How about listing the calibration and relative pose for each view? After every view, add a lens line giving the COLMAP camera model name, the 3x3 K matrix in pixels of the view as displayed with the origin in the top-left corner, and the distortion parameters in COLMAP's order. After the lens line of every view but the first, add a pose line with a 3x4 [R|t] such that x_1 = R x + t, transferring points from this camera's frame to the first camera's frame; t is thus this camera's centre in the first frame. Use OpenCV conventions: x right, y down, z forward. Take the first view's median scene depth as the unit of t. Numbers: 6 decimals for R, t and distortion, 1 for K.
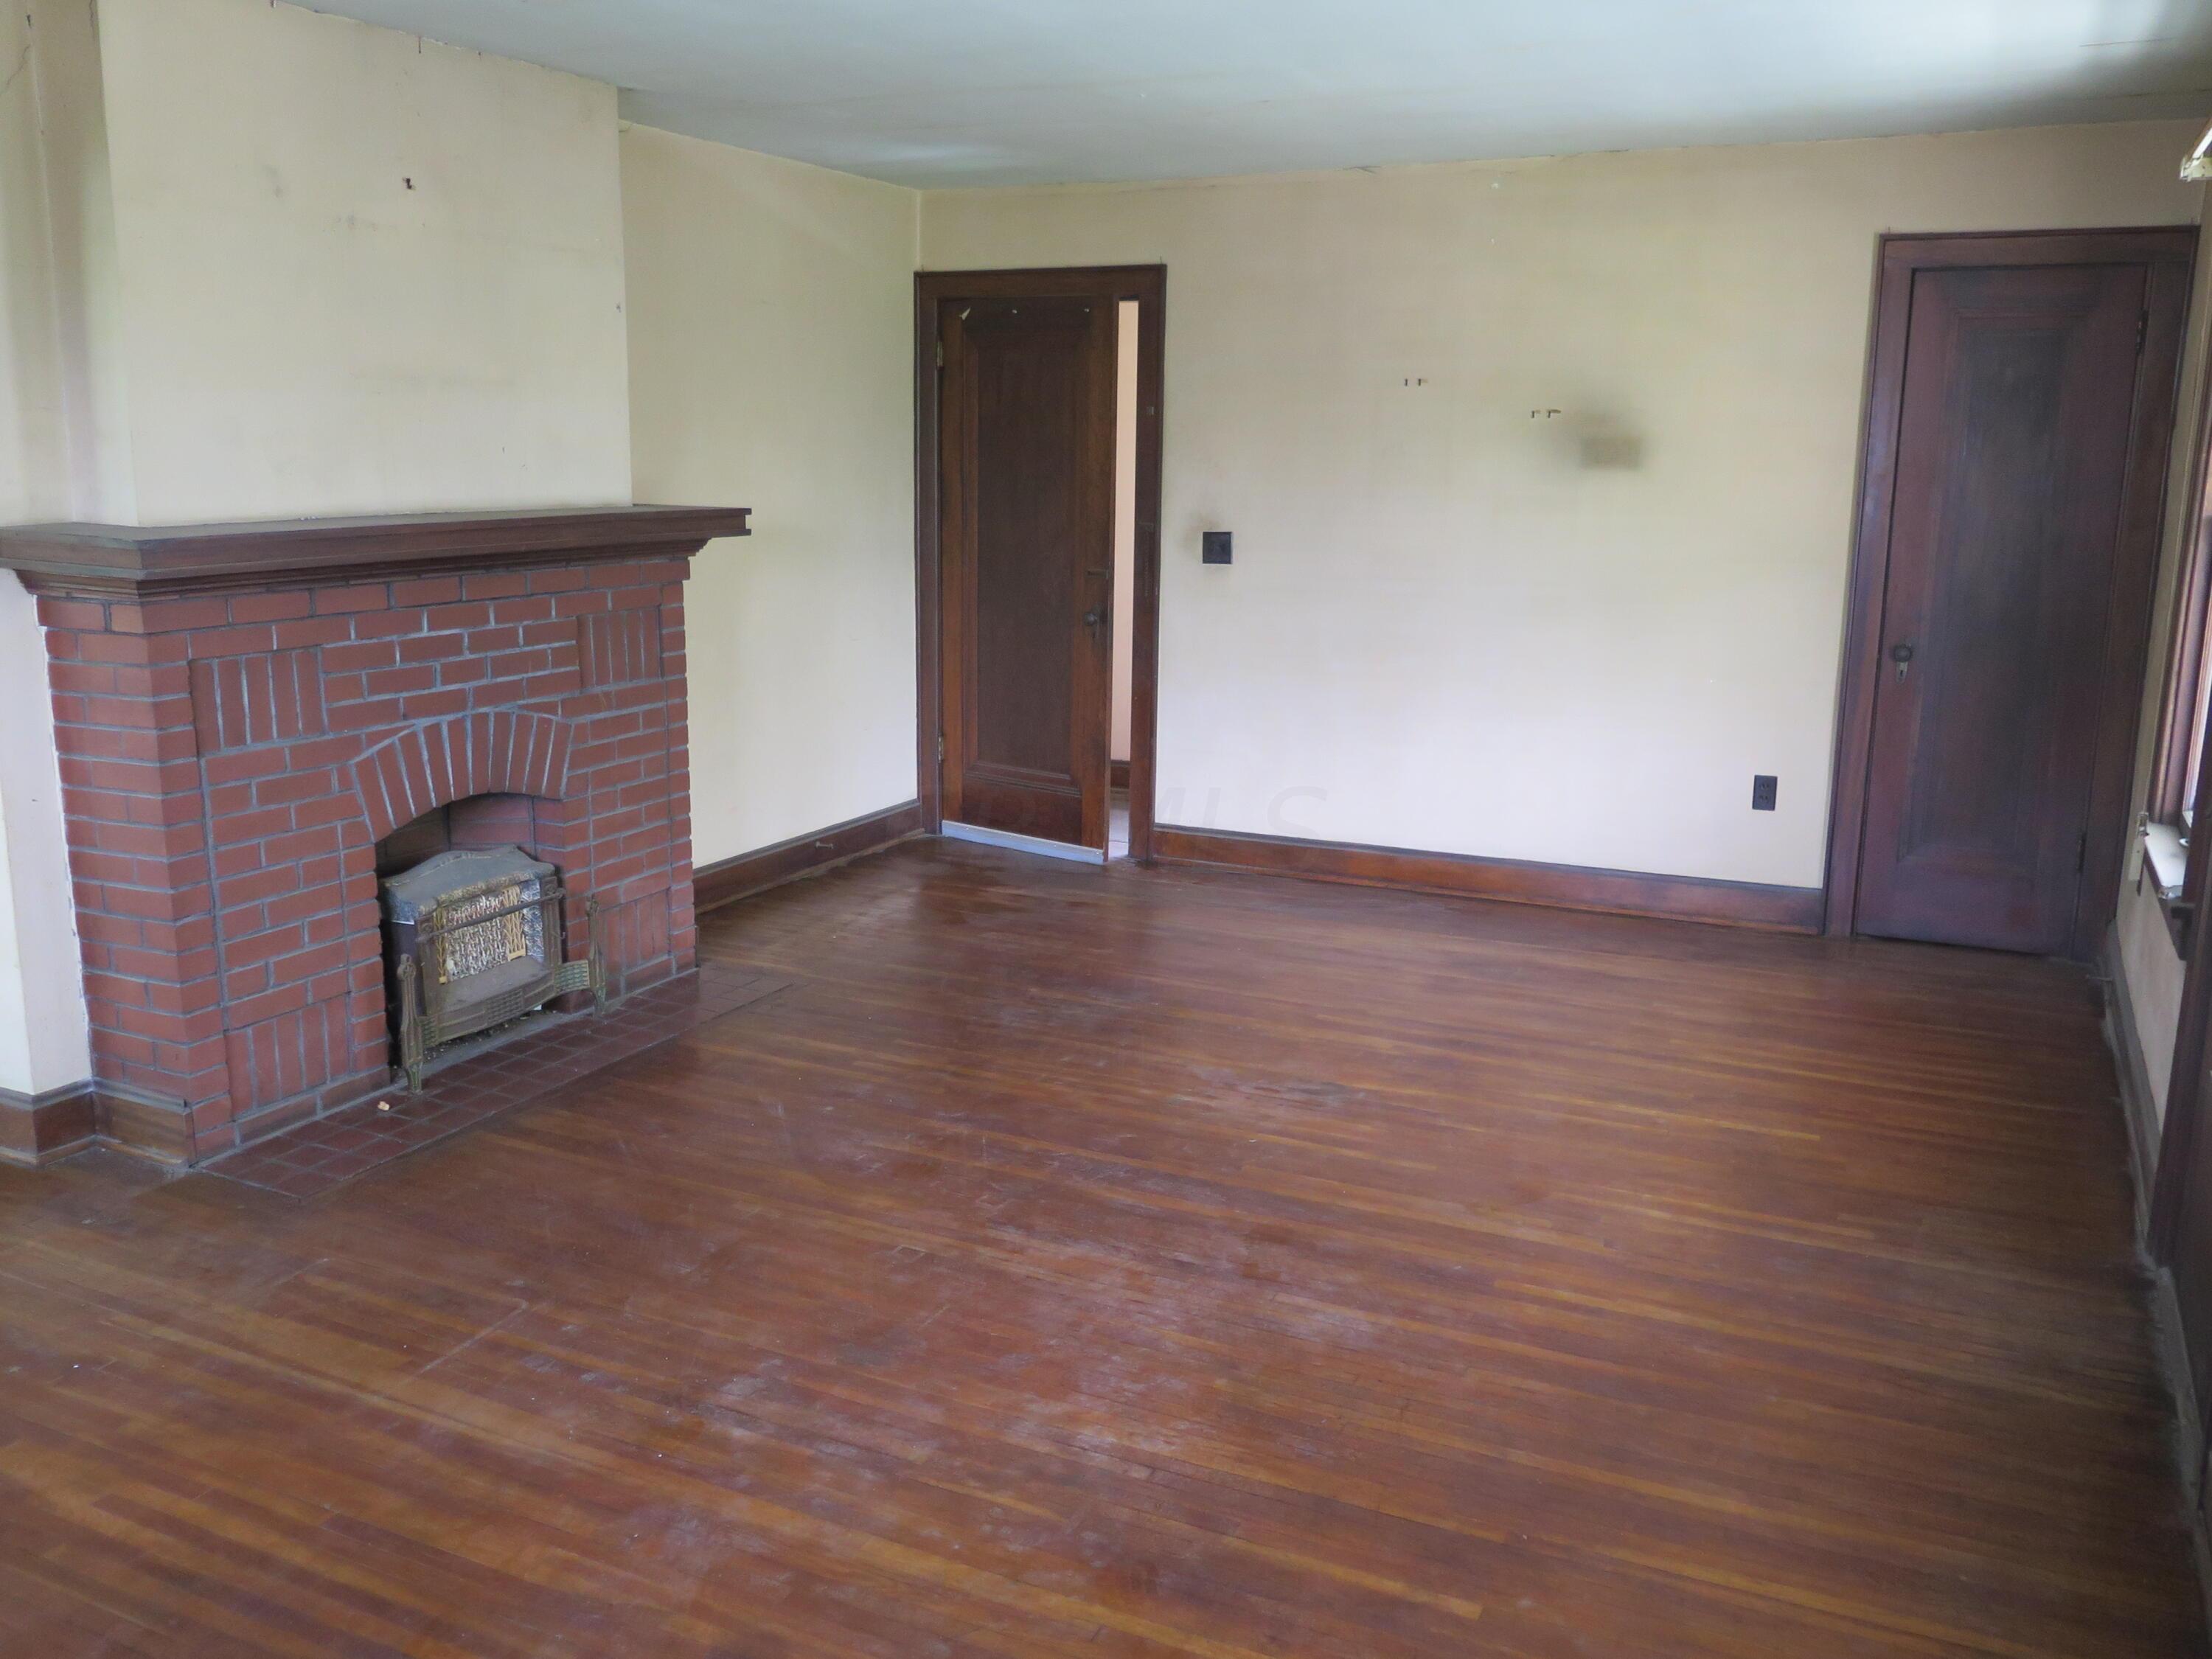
lens RADIAL K [[1855.0, 0, 1099.6], [0, 1855.0, 827.3], [0, 0, 1]] dist [-0.019634, 0.002000]
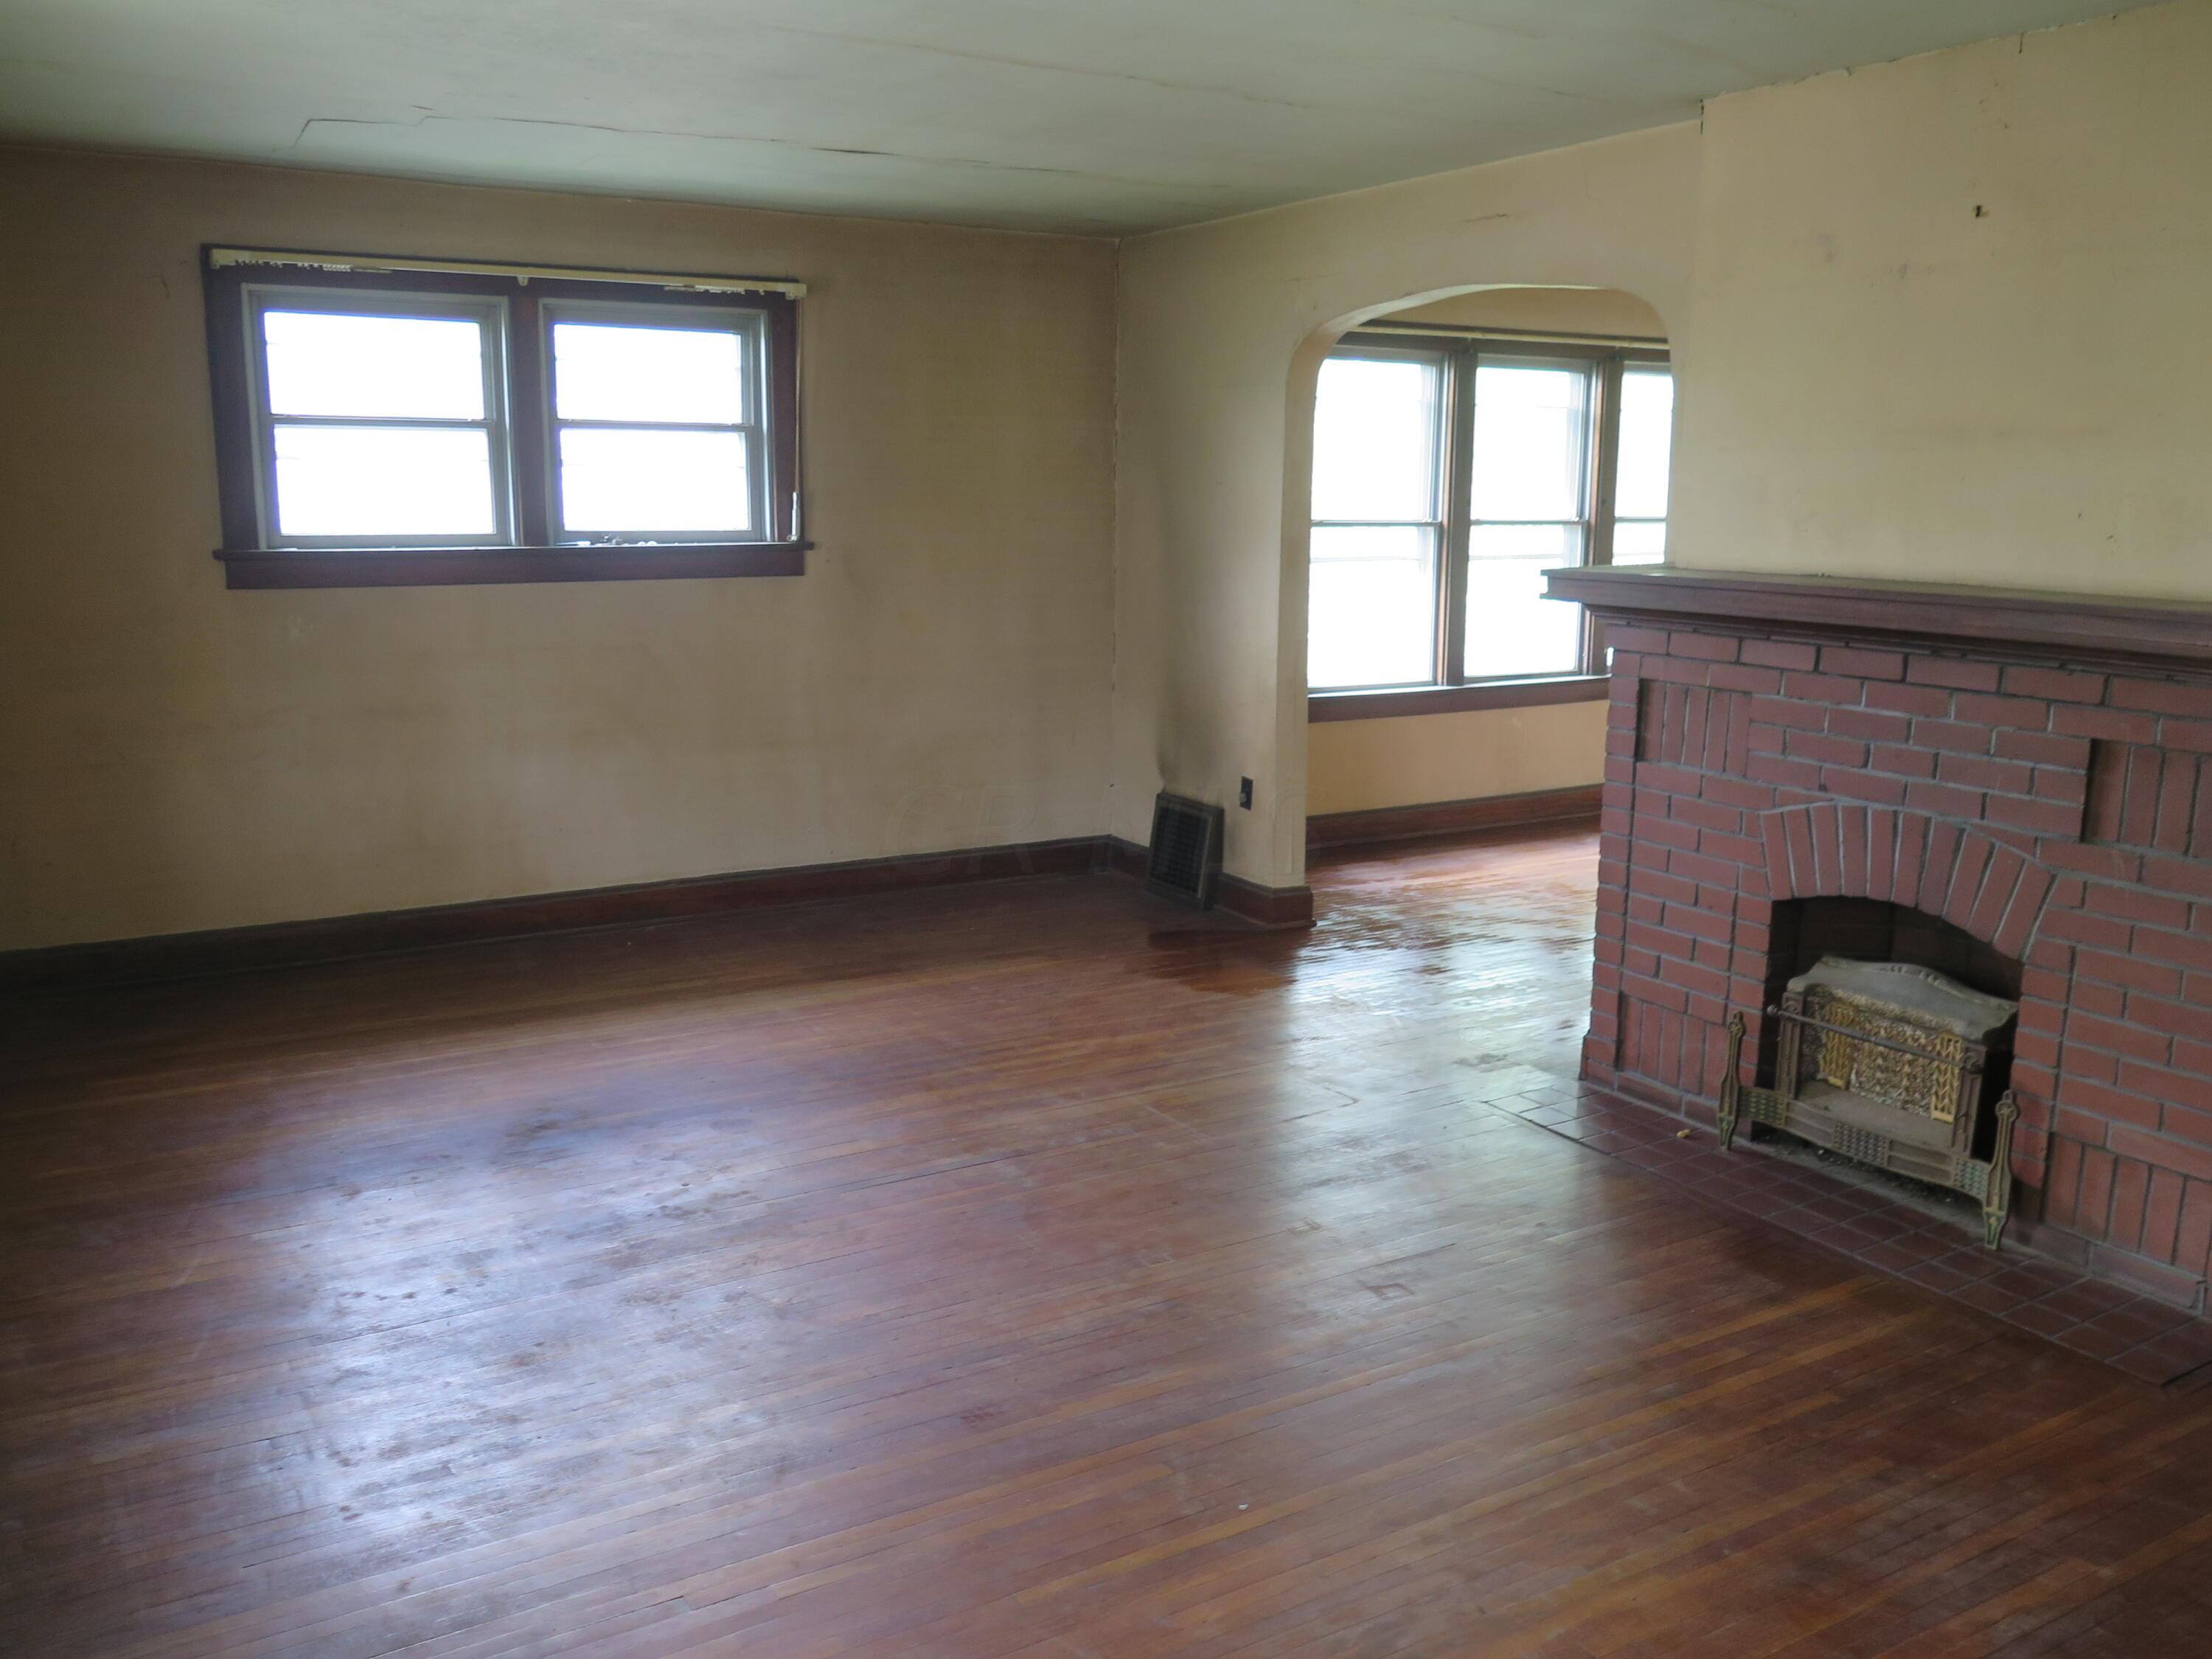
lens RADIAL K [[1855.0, 0, 1099.6], [0, 1855.0, 827.3], [0, 0, 1]] dist [-0.019634, 0.002000]
pose [[-0.543995, 0.145921, -0.826303, 0.596192], [-0.184195, 0.939976, 0.287260, -0.237269], [0.818622, 0.308468, -0.484464, 1.122848]]
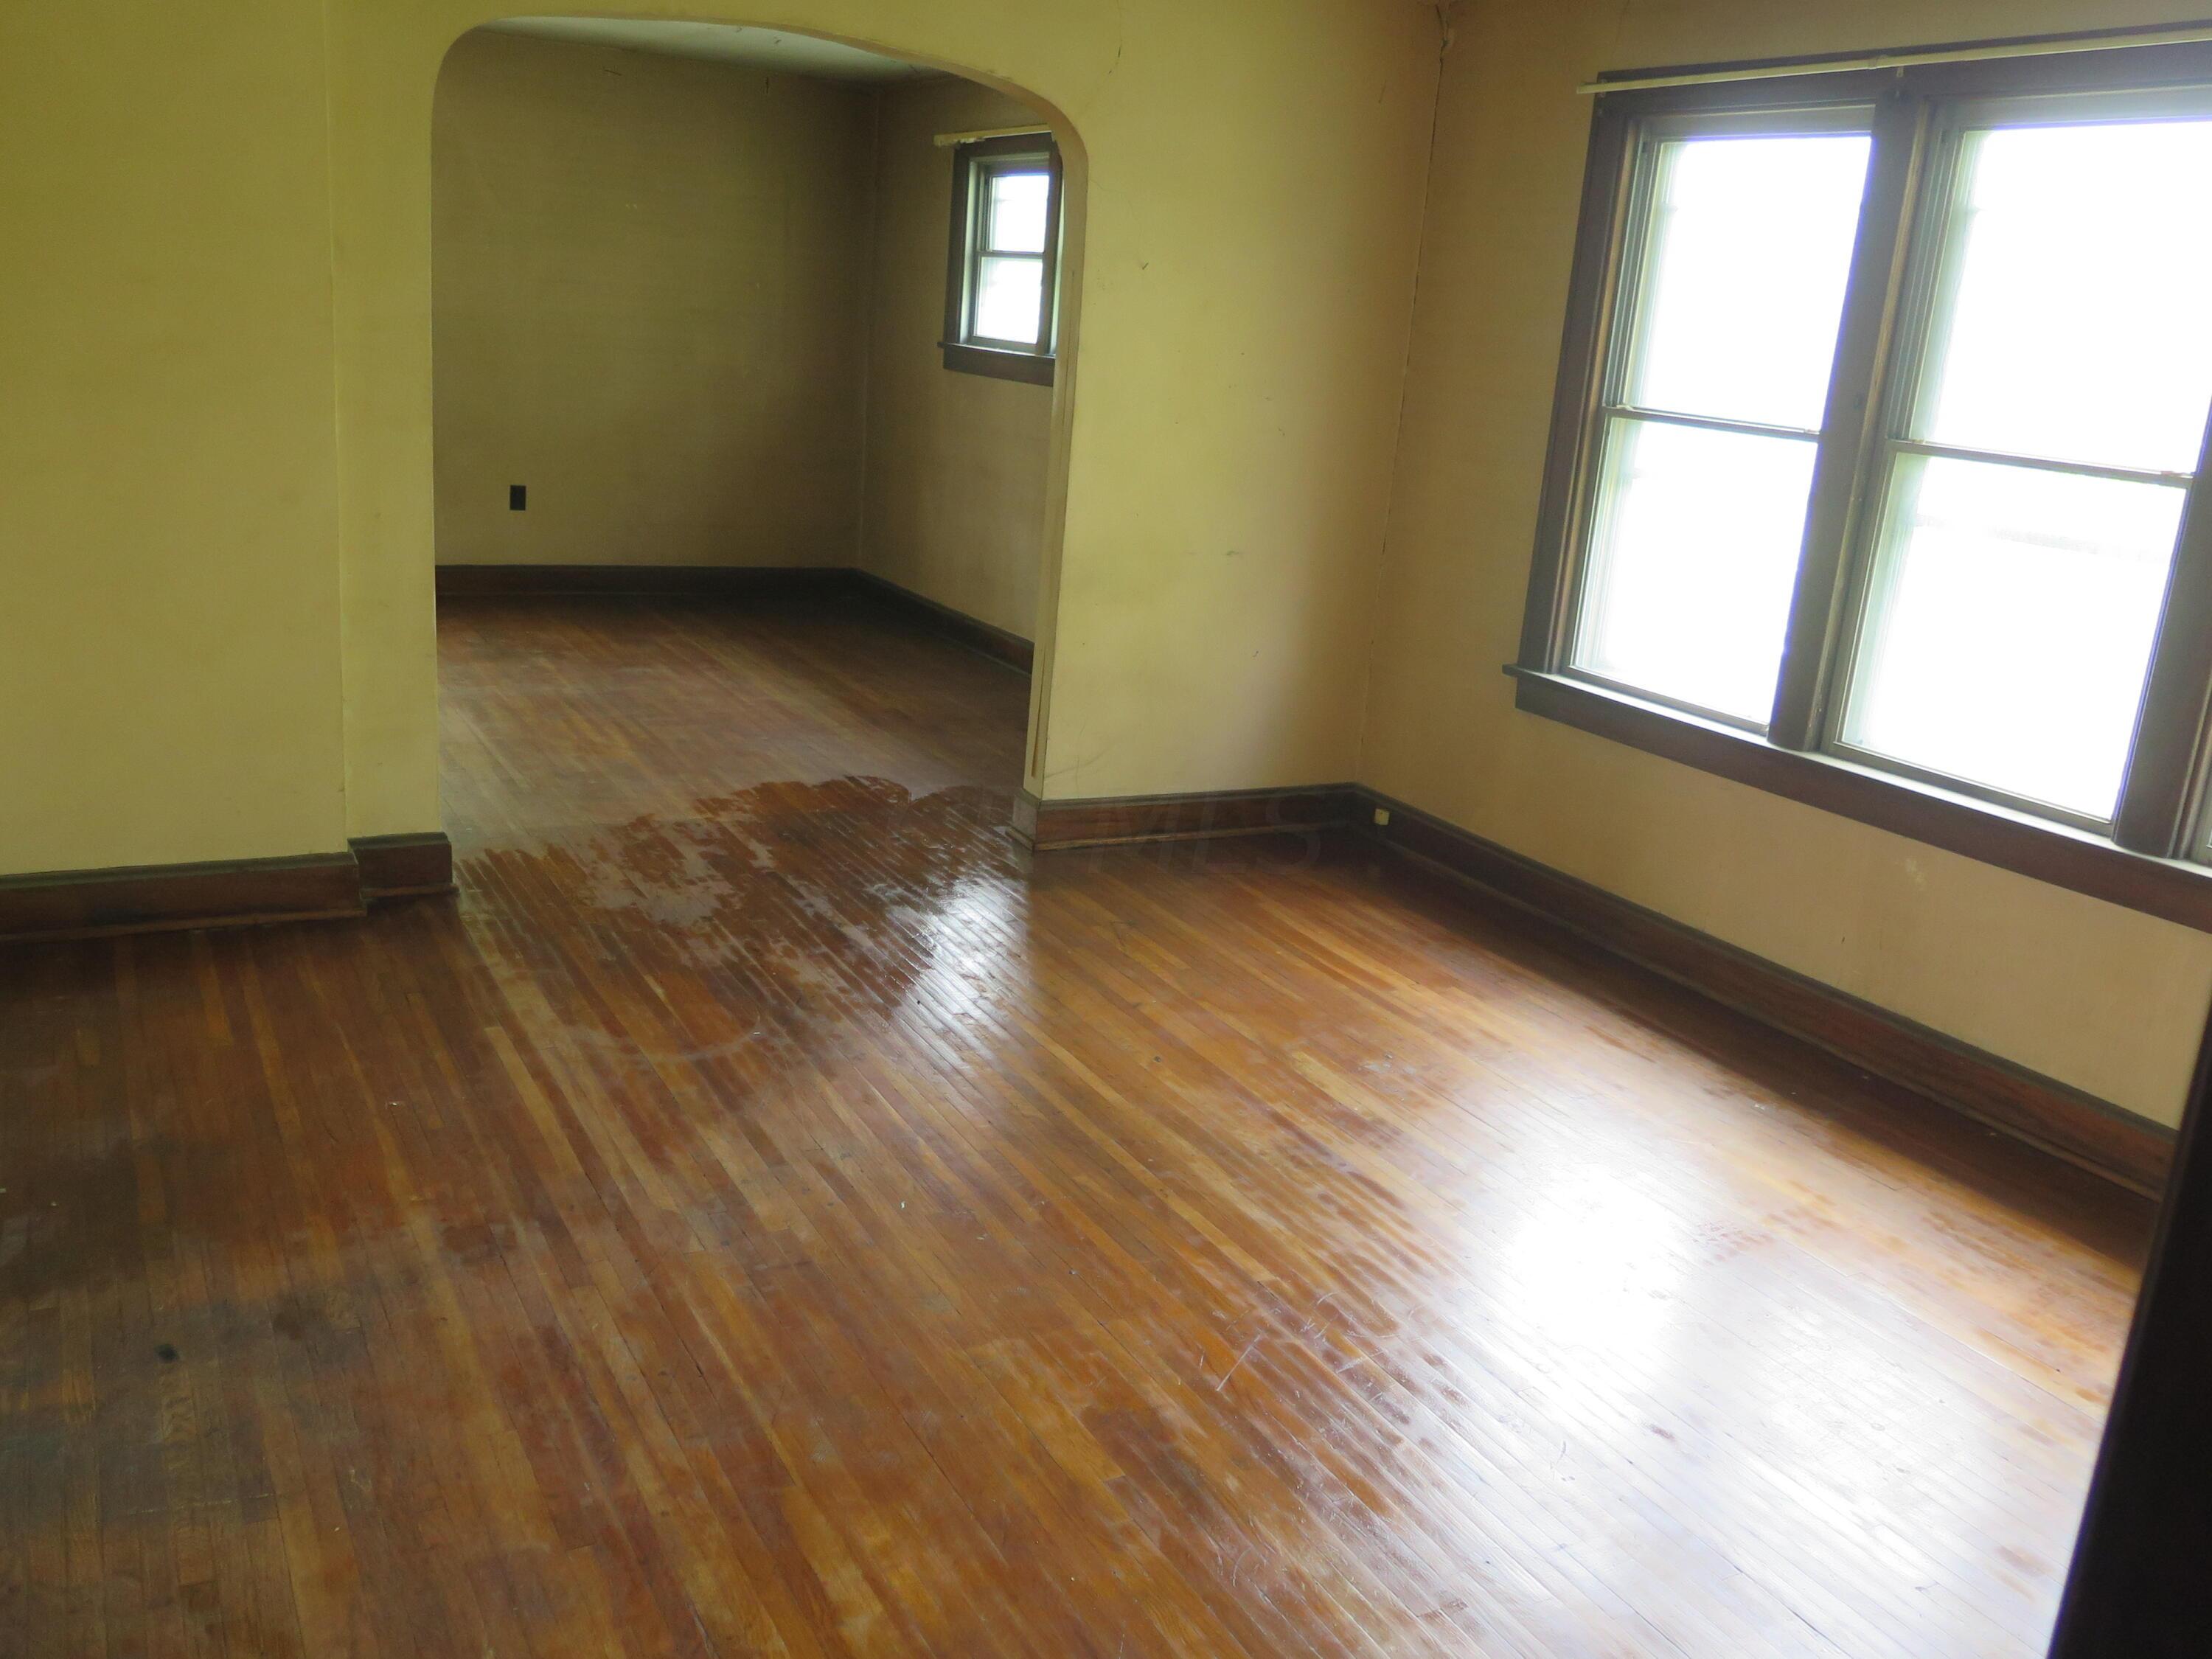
lens RADIAL K [[1855.0, 0, 1099.6], [0, 1855.0, 827.3], [0, 0, 1]] dist [-0.019634, 0.002000]
pose [[-0.811496, -0.228086, 0.538007, -1.388265], [0.027432, 0.904796, 0.424962, -0.291583], [-0.583714, 0.359613, -0.727981, 1.416434]]
